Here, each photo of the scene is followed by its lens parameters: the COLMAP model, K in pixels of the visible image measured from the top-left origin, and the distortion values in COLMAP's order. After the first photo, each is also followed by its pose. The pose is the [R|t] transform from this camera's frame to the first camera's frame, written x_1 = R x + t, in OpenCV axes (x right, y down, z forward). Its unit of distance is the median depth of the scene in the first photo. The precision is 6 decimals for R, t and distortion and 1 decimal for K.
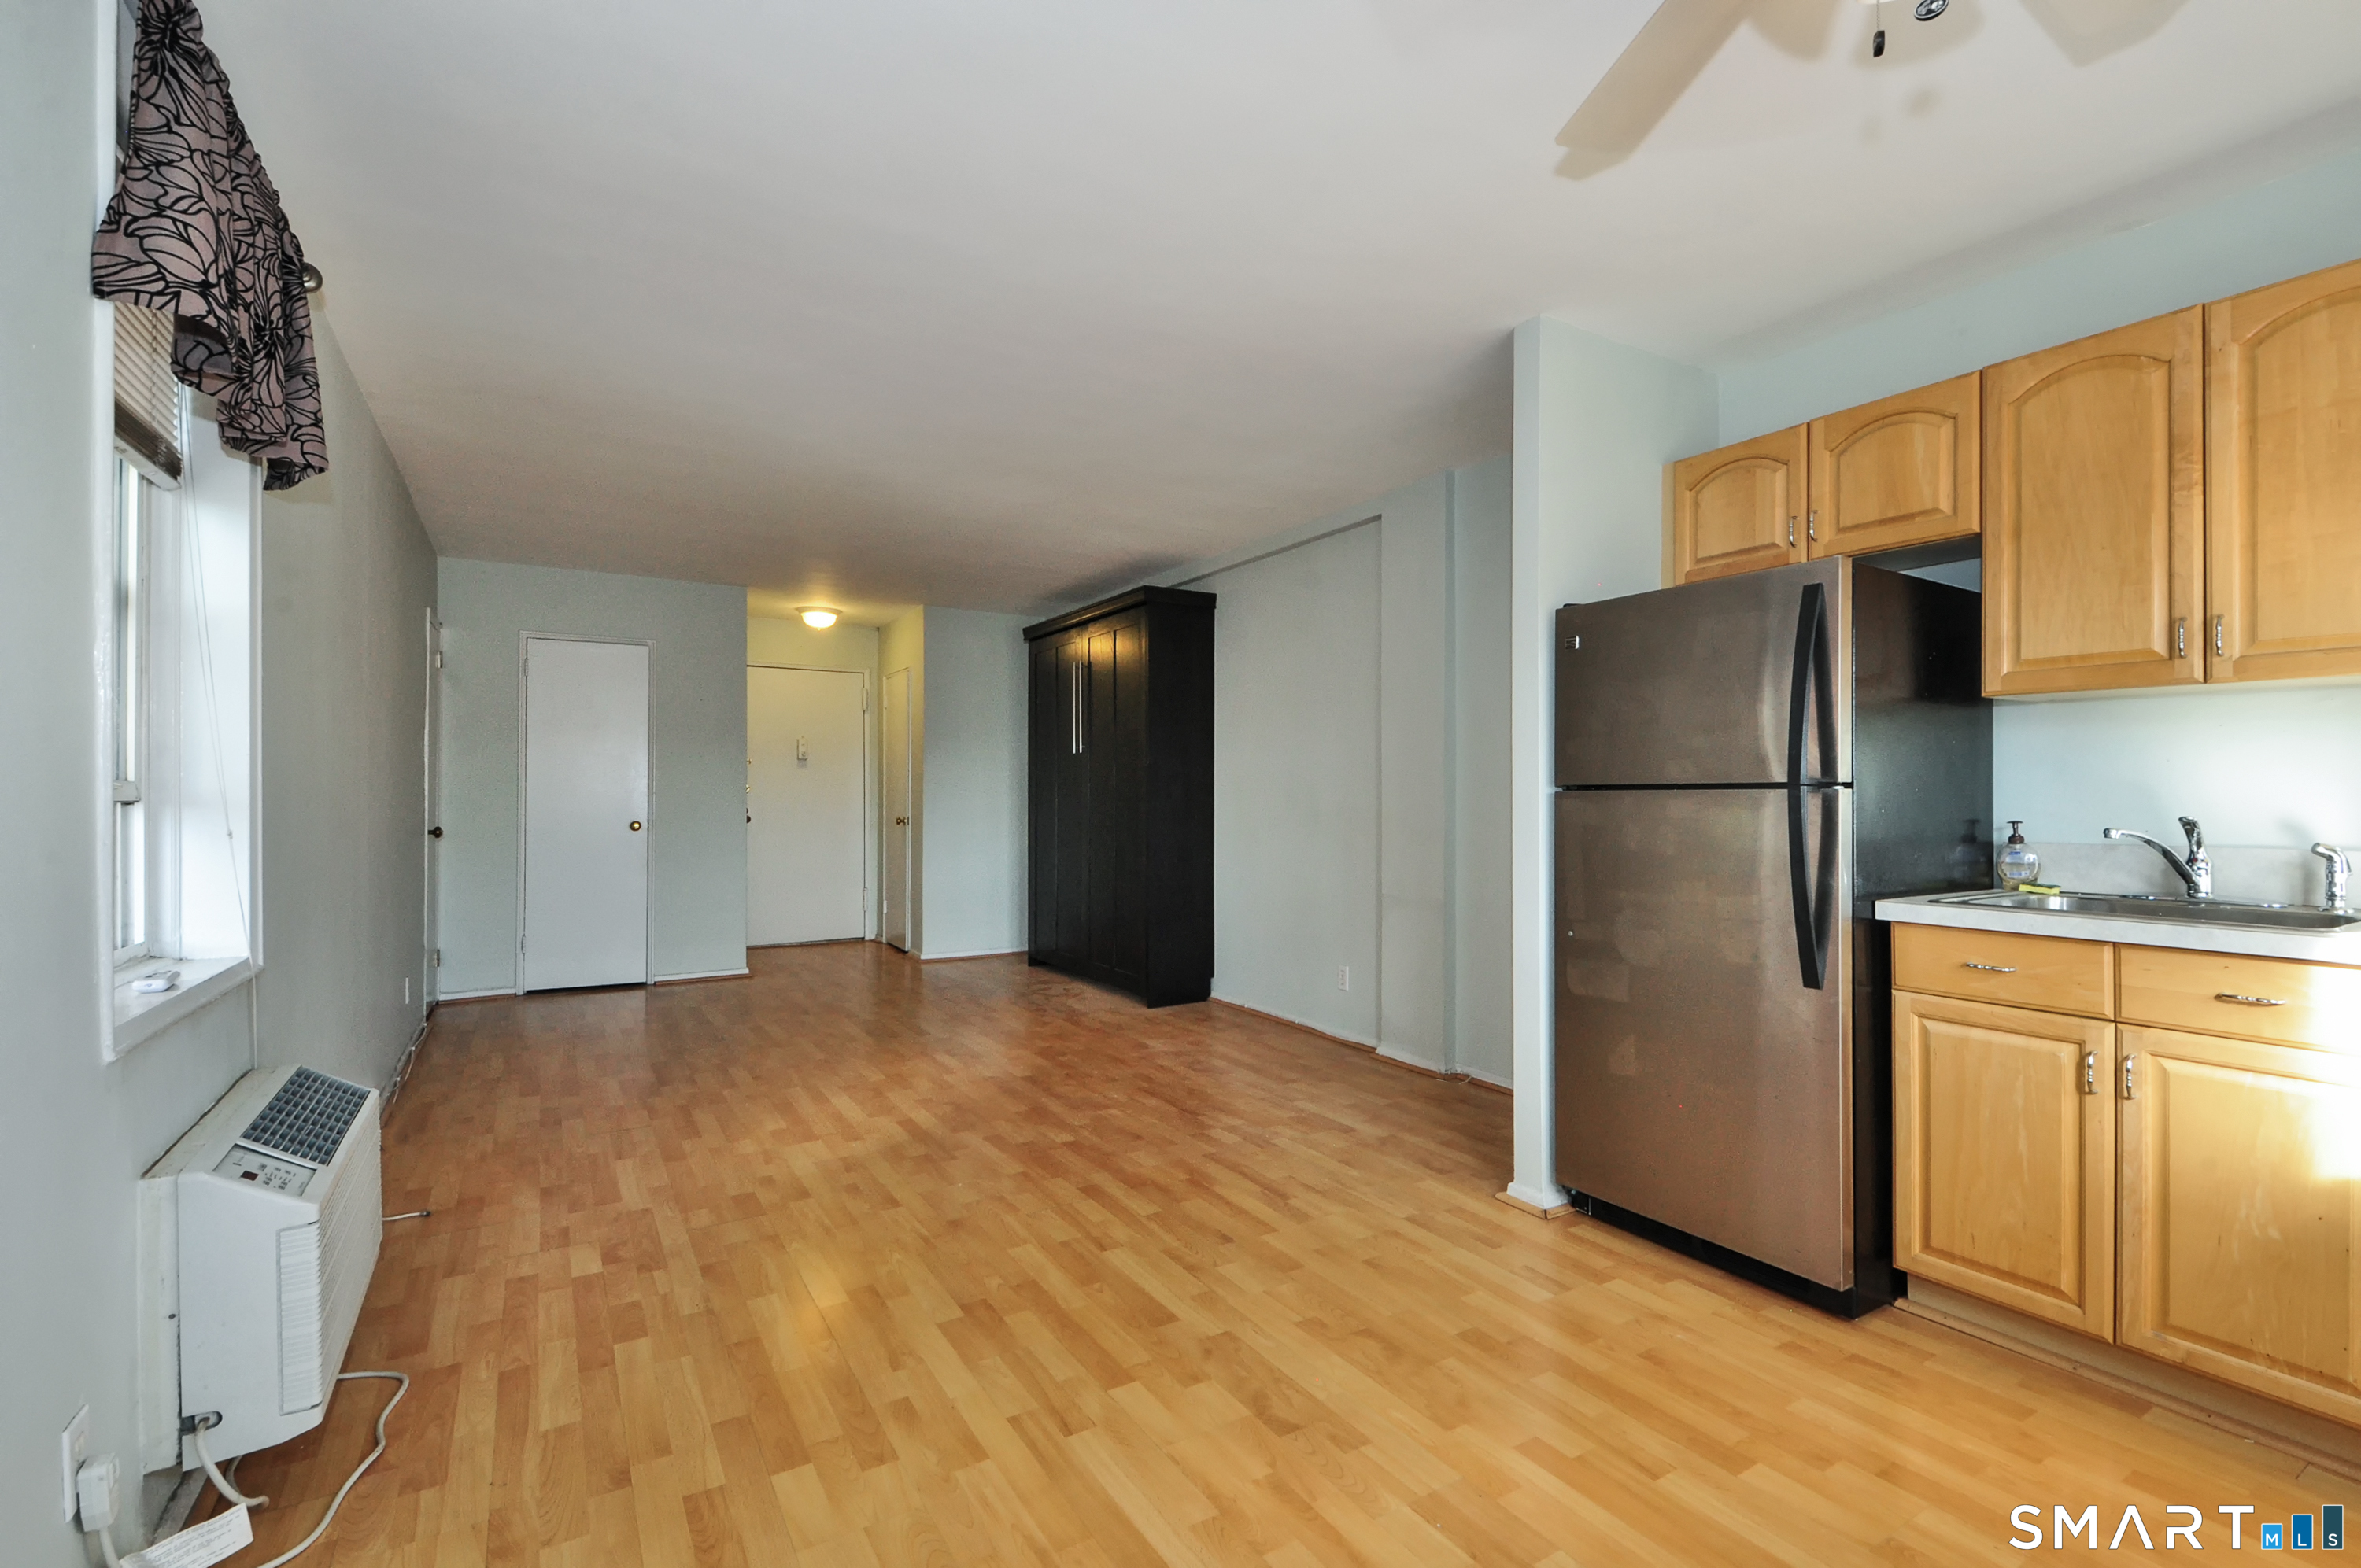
lens RADIAL K [[1069.0, 0, 1222.8], [0, 1069.0, 795.4], [0, 0, 1]] dist [0.015404, -0.011313]
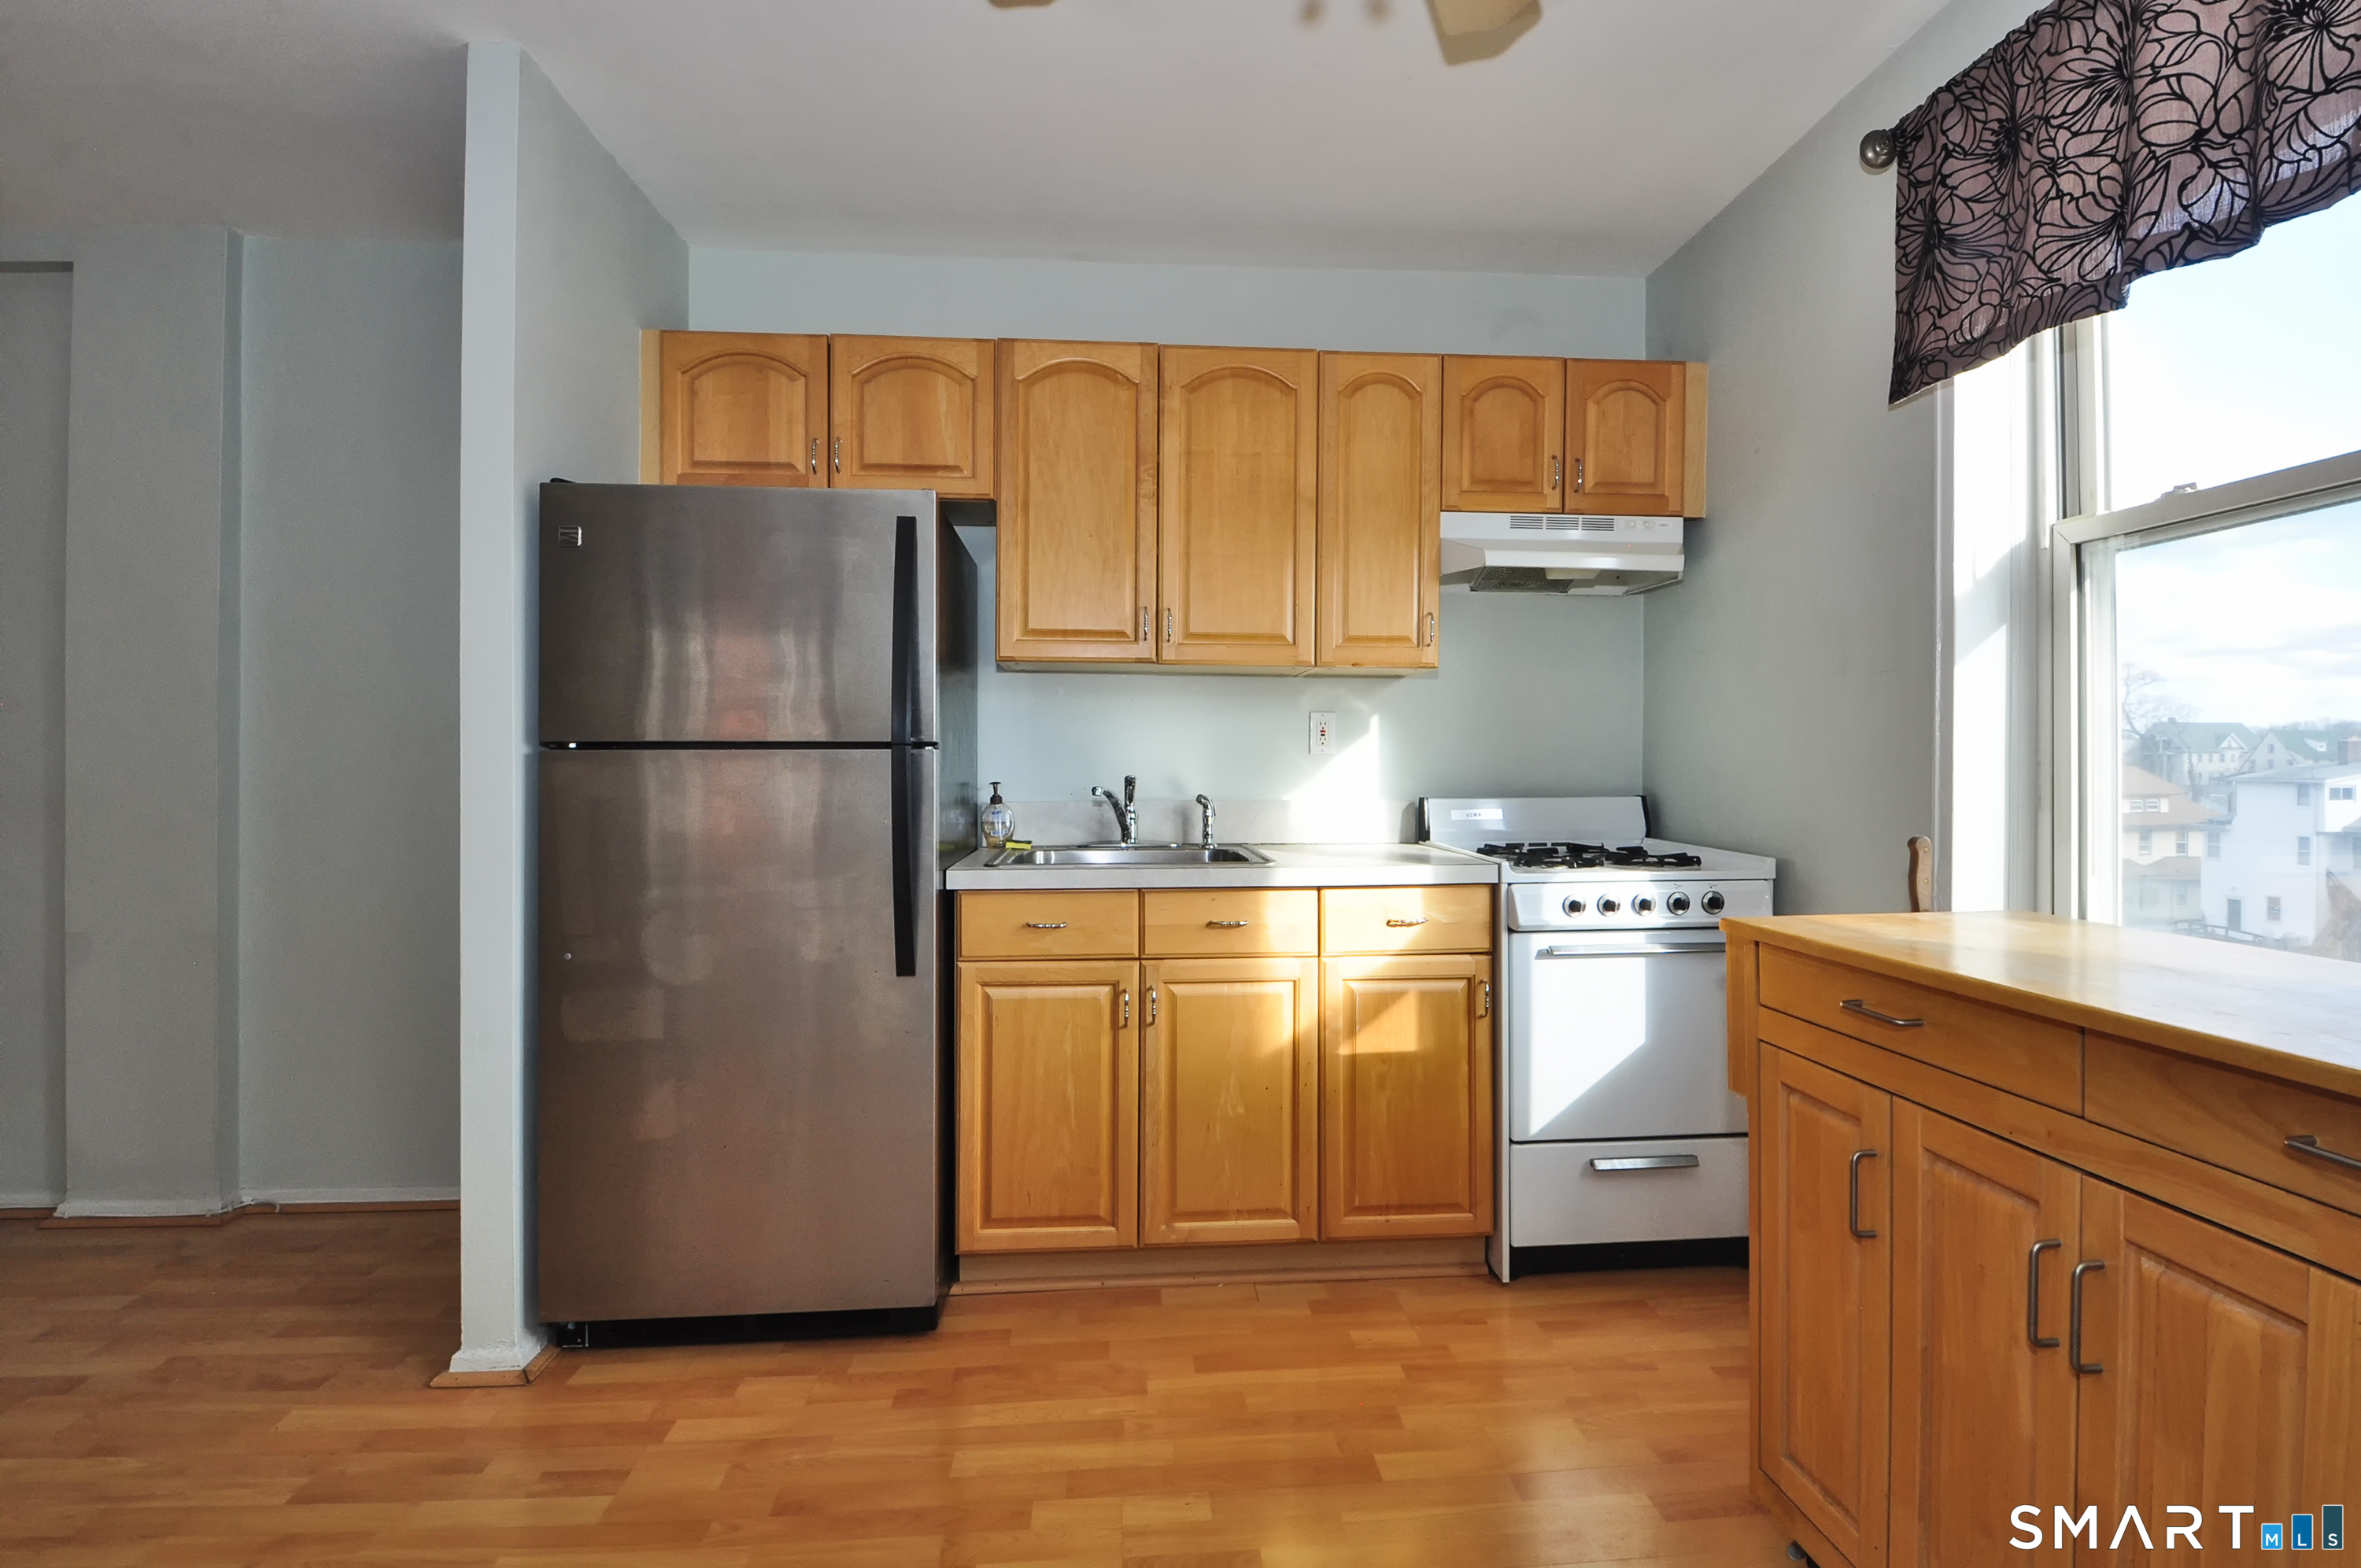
lens RADIAL K [[1079.9, 0, 1193.9], [0, 1079.9, 769.3], [0, 0, 1]] dist [0.013610, -0.017559]
pose [[0.476126, -0.004878, 0.879364, -0.113585], [0.003103, 0.999988, 0.003867, 0.008091], [-0.879372, 0.000887, 0.476135, 0.362134]]
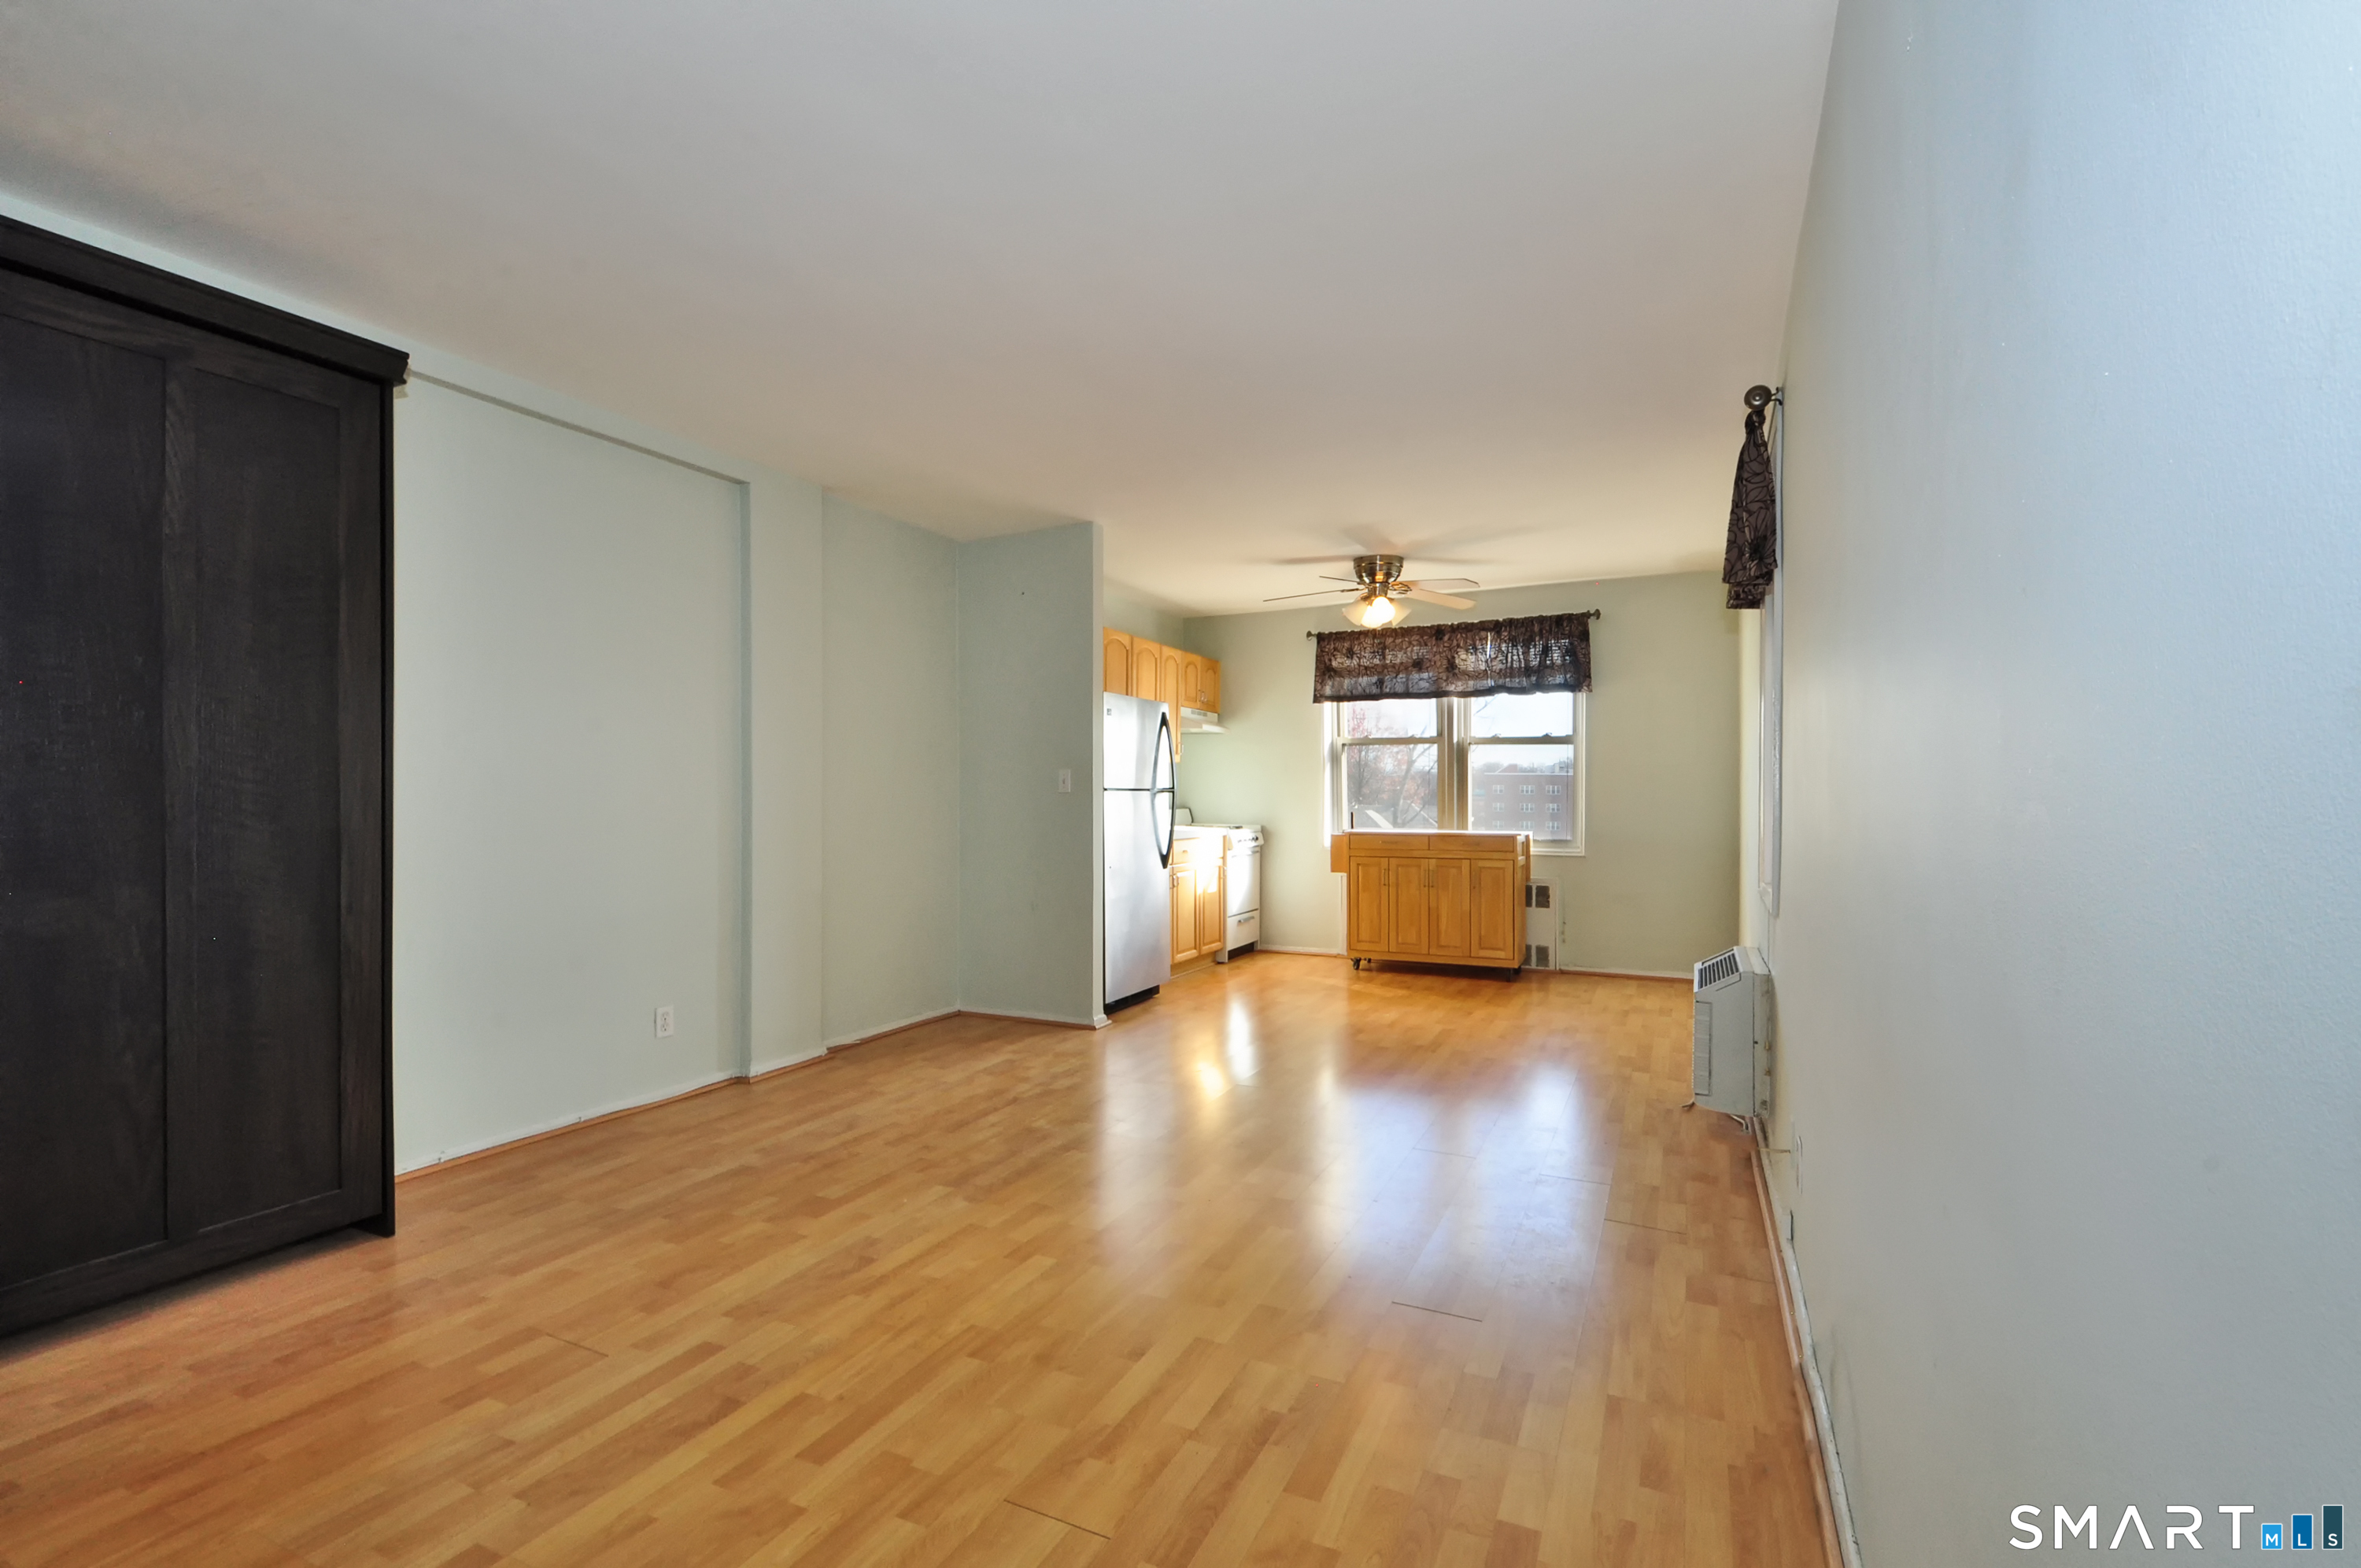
lens RADIAL K [[1054.0, 0, 1184.4], [0, 1054.0, 800.3], [0, 0, 1]] dist [0.022942, -0.015965]
pose [[-0.528774, -0.001480, 0.848762, -1.456400], [0.002194, 0.999993, 0.003110, 0.010201], [-0.848760, 0.003507, -0.528767, 2.094657]]
